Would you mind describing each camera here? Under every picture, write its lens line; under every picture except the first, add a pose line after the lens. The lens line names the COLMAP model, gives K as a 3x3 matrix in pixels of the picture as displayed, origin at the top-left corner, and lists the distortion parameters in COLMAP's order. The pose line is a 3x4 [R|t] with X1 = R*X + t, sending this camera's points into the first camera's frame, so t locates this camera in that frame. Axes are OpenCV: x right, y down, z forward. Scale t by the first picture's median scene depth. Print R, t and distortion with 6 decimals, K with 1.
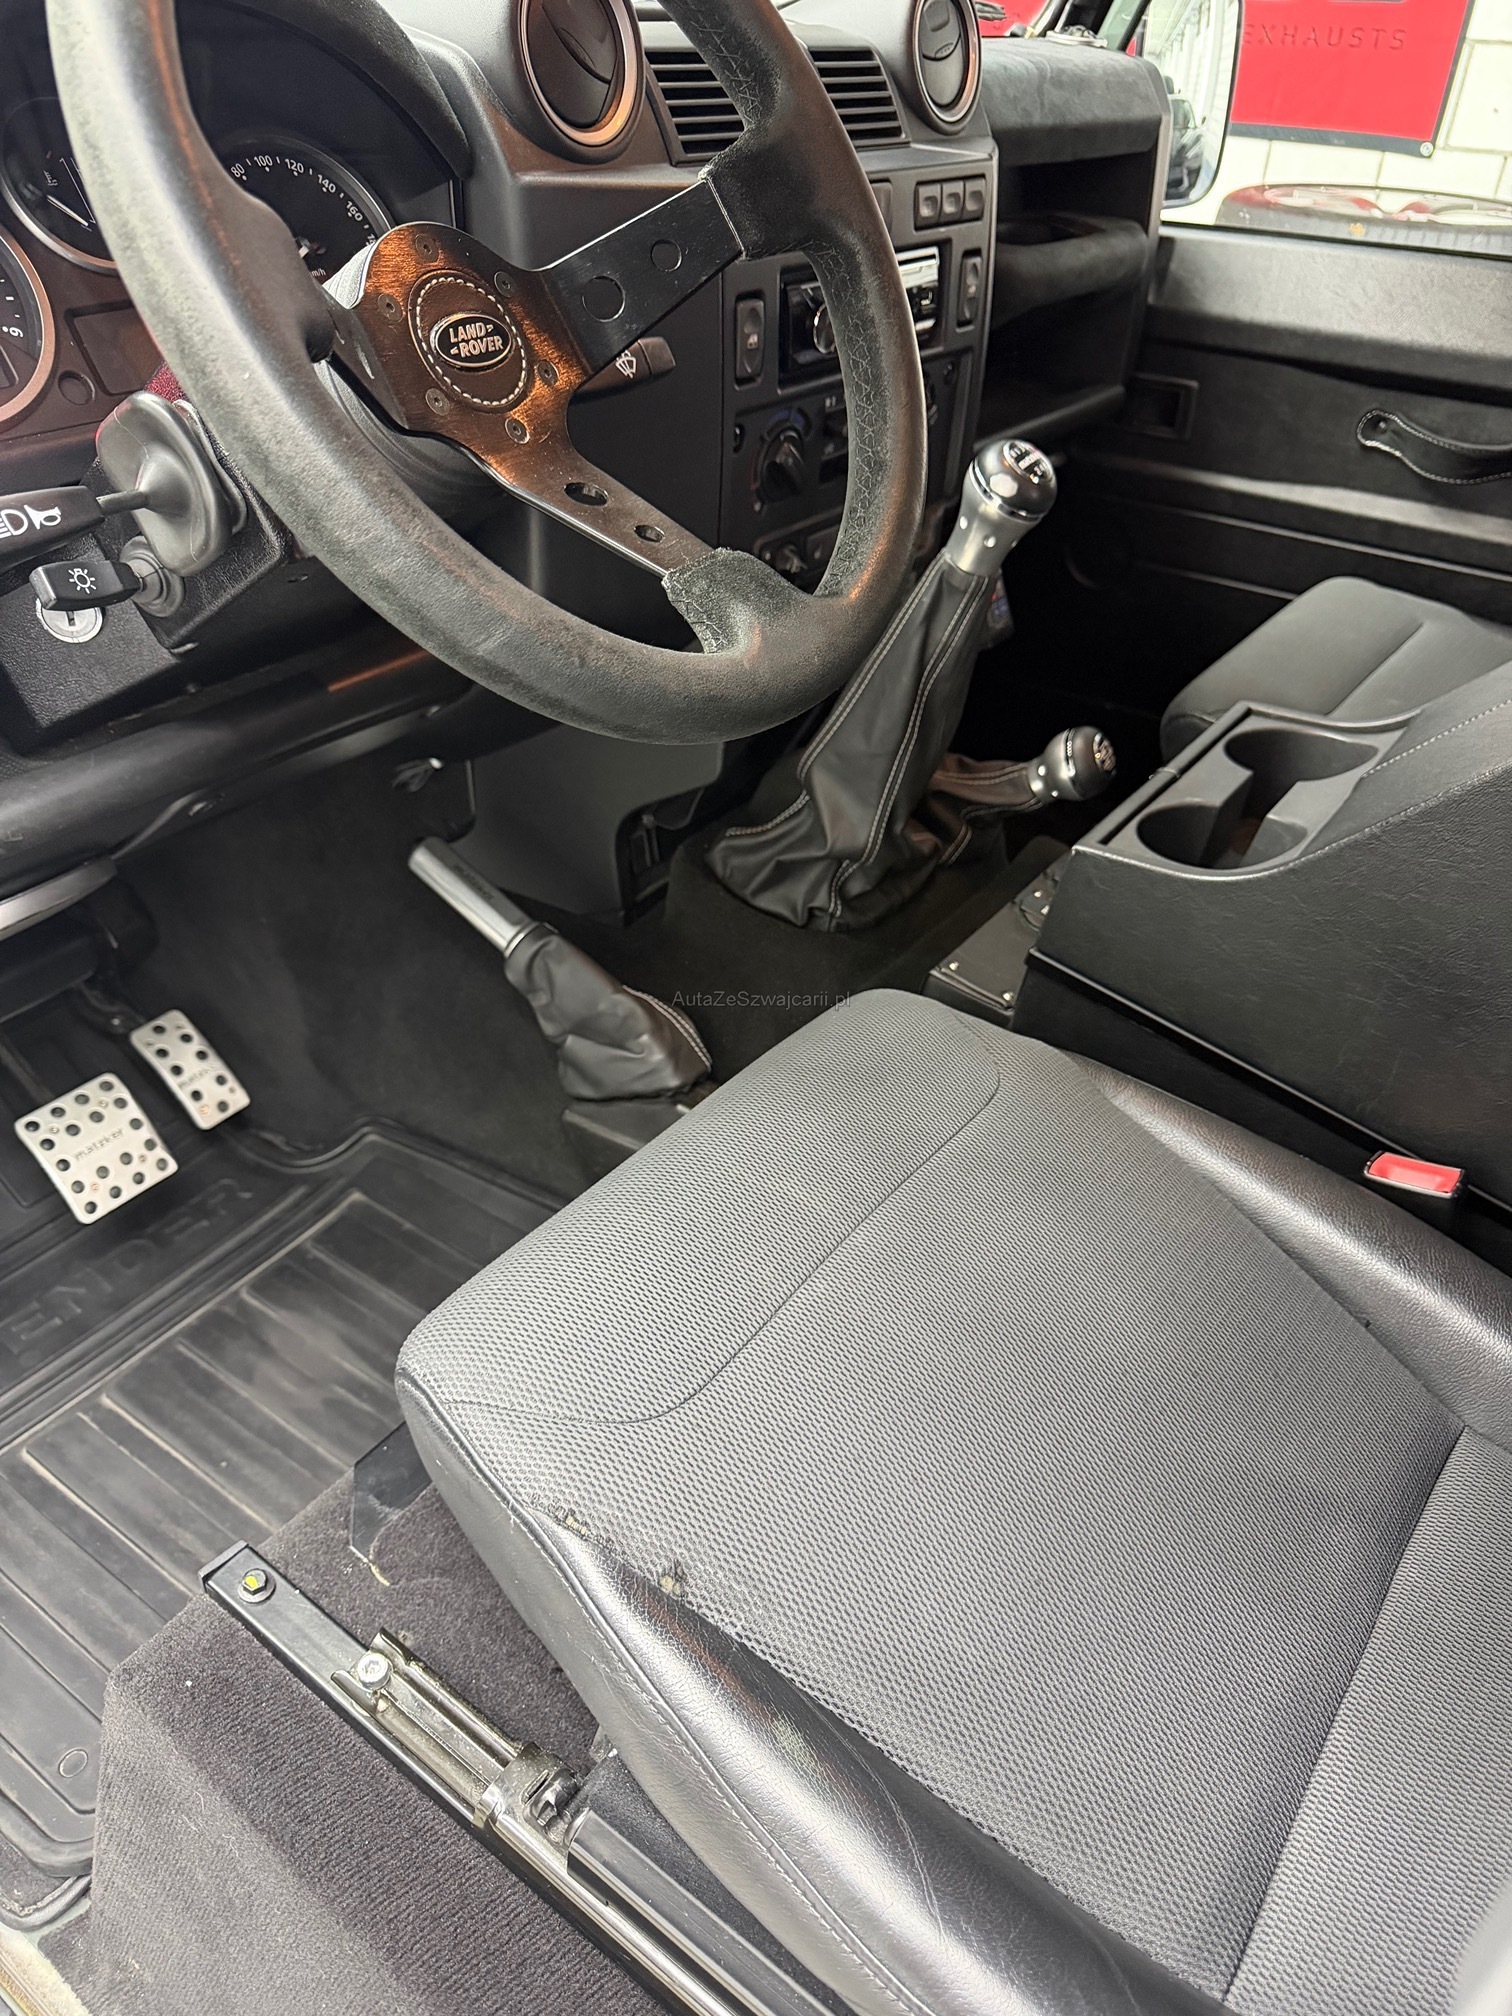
lens RADIAL K [[1499.0, 0, 790.2], [0, 1499.0, 1033.3], [0, 0, 1]] dist [0.000943, -0.038464]
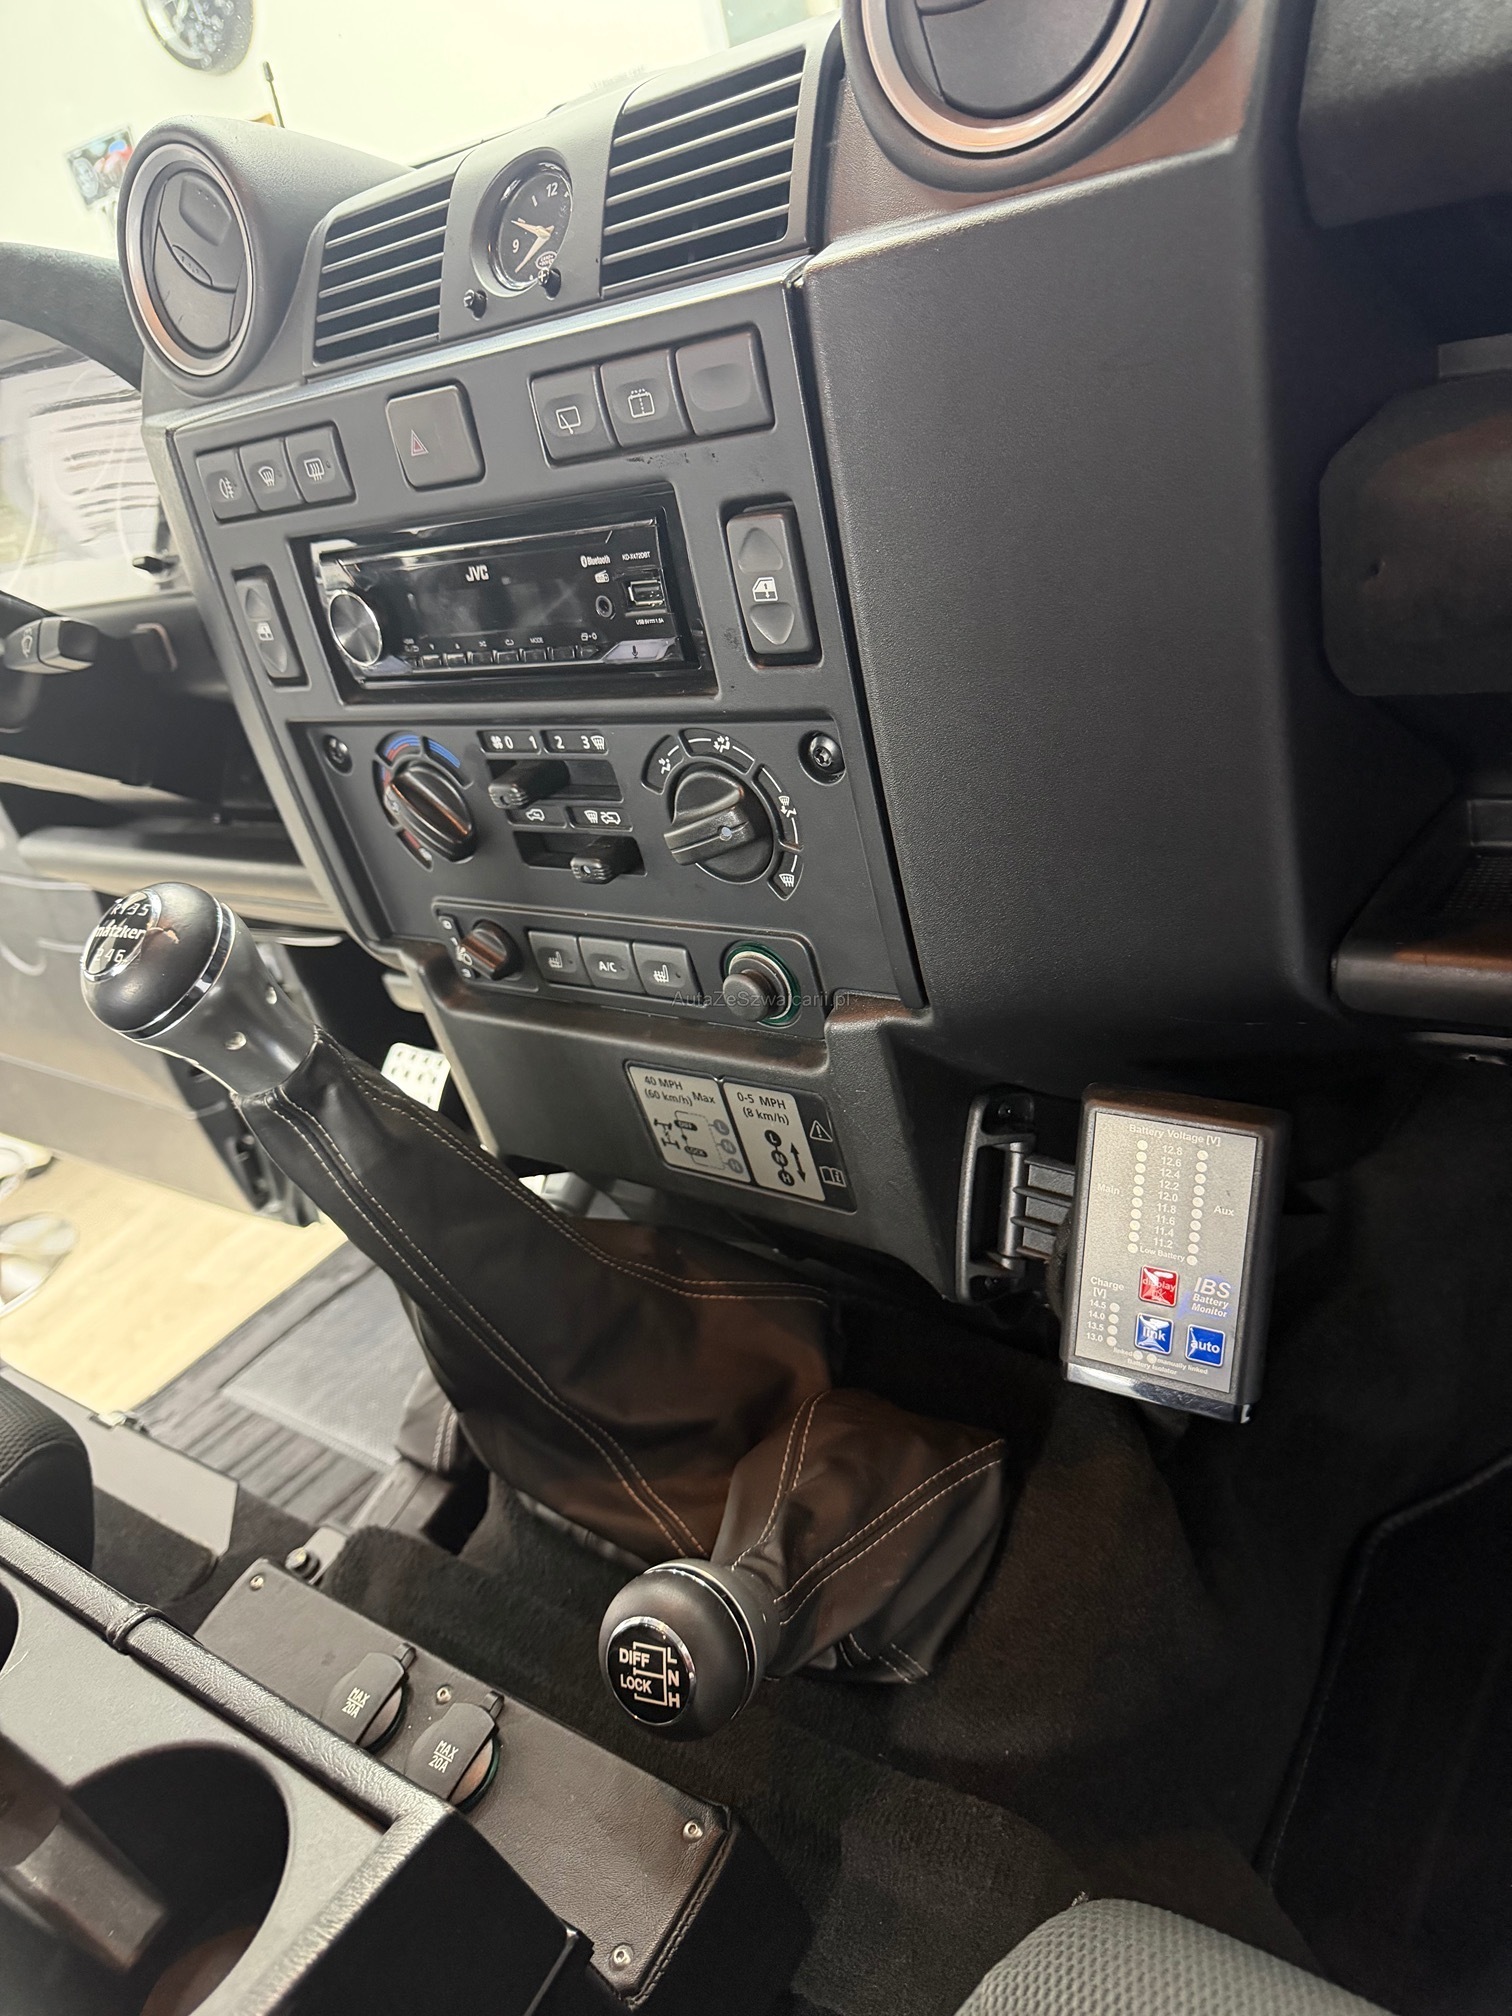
lens RADIAL K [[1435.6, 0, 756.0], [0, 1435.6, 1008.0], [0, 0, 1]] dist [0.108925, -0.169882]
pose [[-0.026956, 0.412059, -0.910758, 0.530604], [-0.384004, 0.836916, 0.390016, -0.534649], [0.922938, 0.360248, 0.135672, 0.944076]]
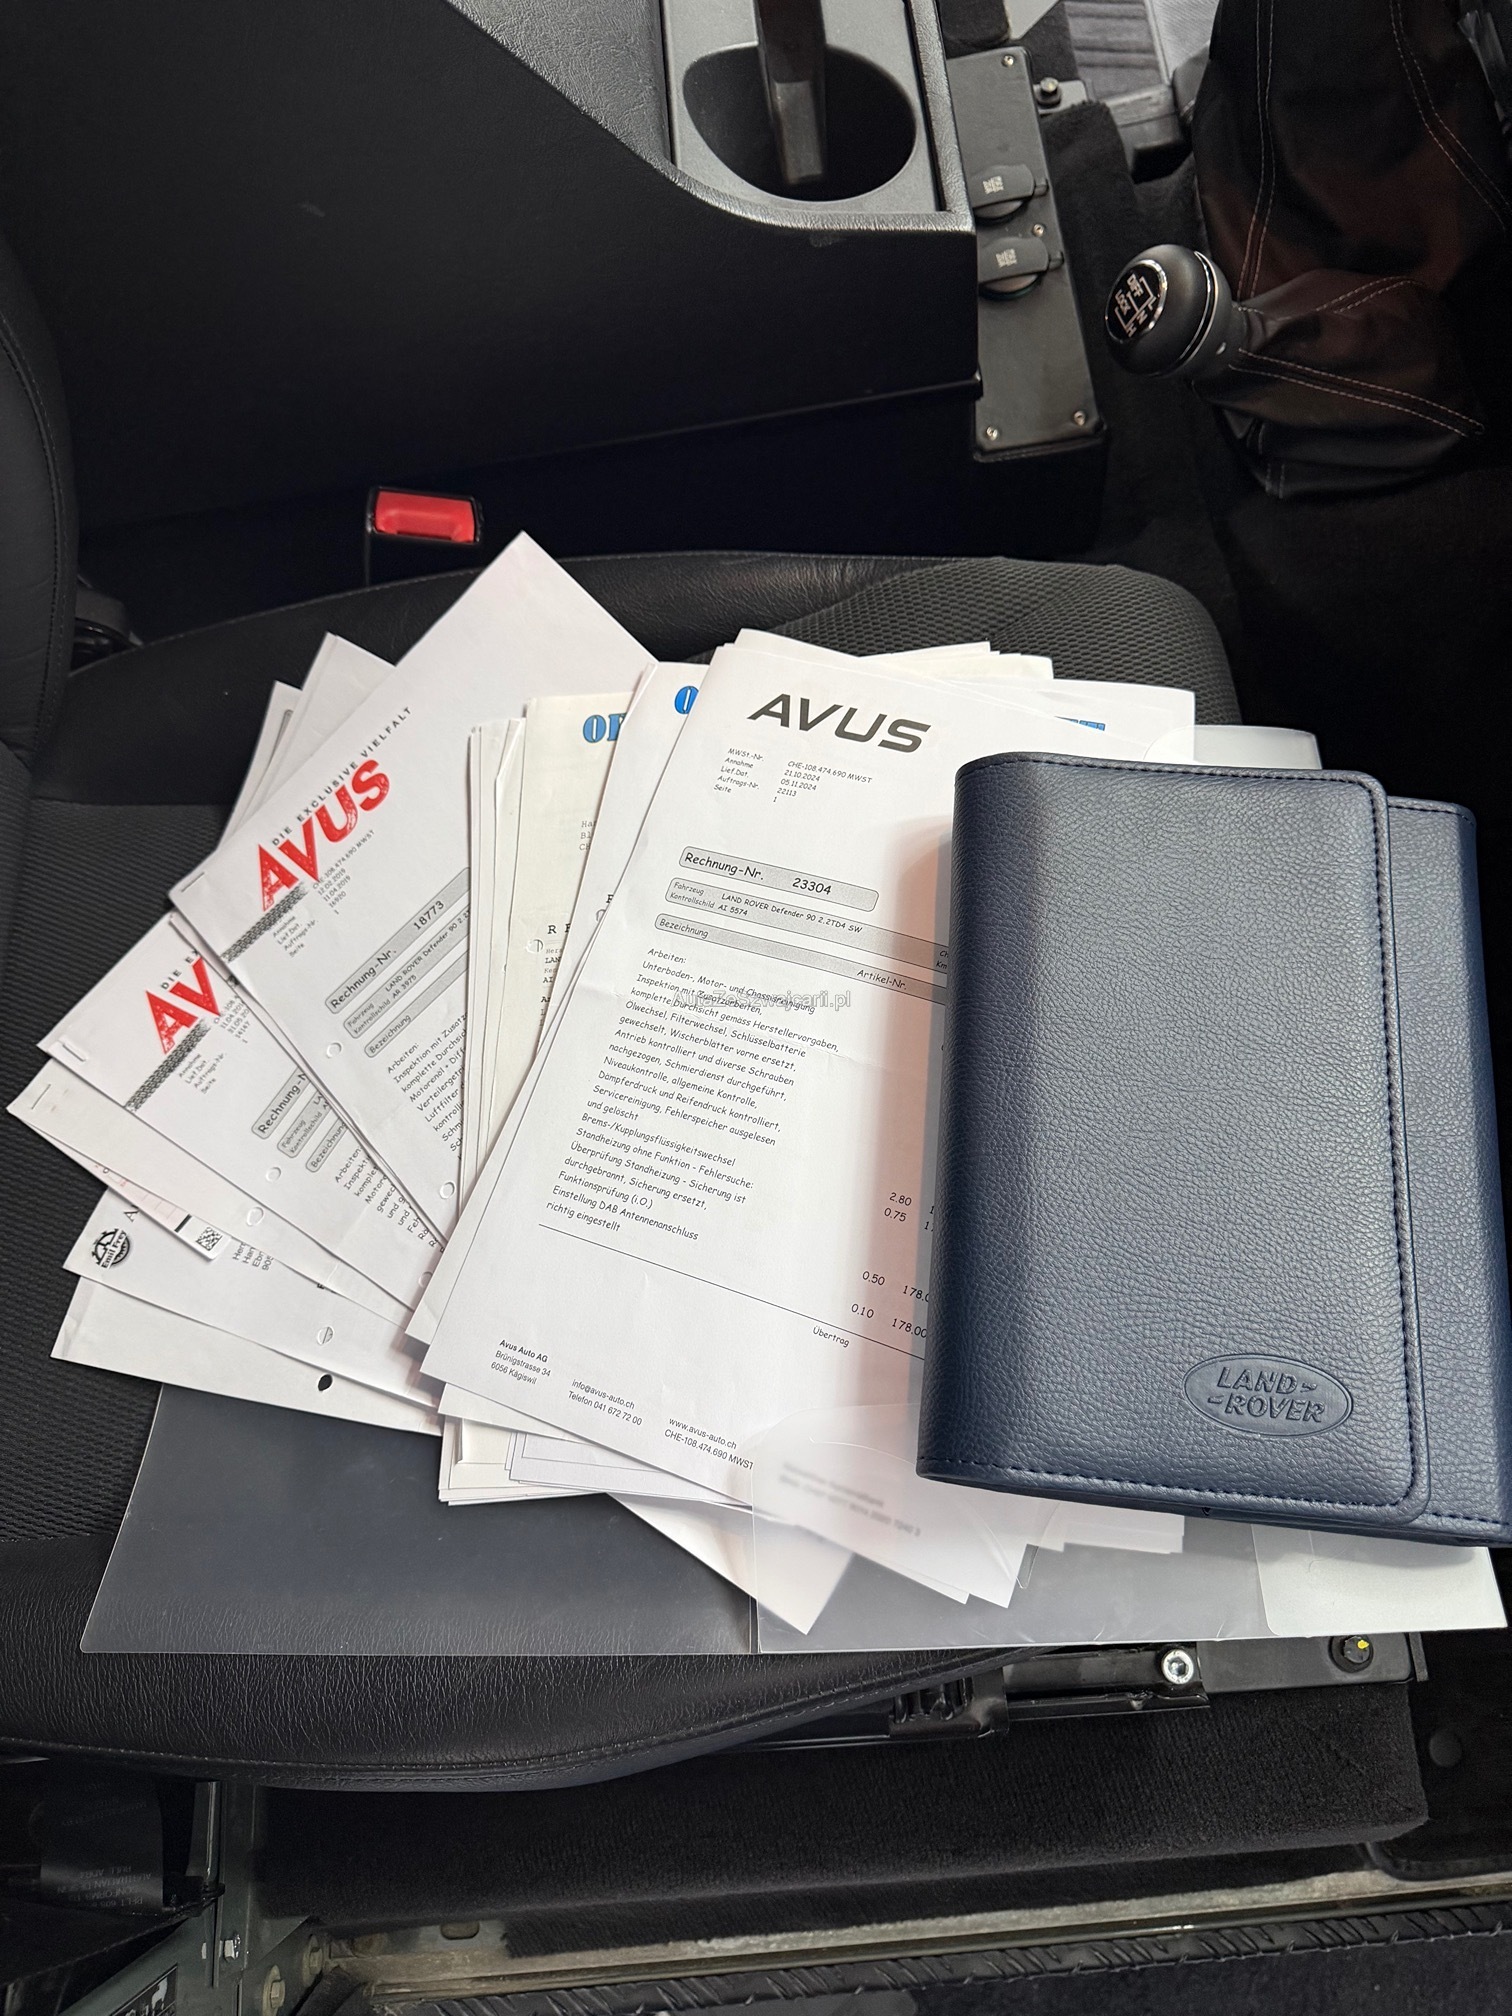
lens RADIAL K [[1512.9, 0, 772.7], [0, 1512.9, 1012.6], [0, 0, 1]] dist [0.066260, -0.037835]
pose [[-0.768972, 0.555446, -0.316485, 0.688389], [-0.430896, -0.084634, 0.898424, -0.709261], [0.472240, 0.827235, 0.304421, 1.024083]]
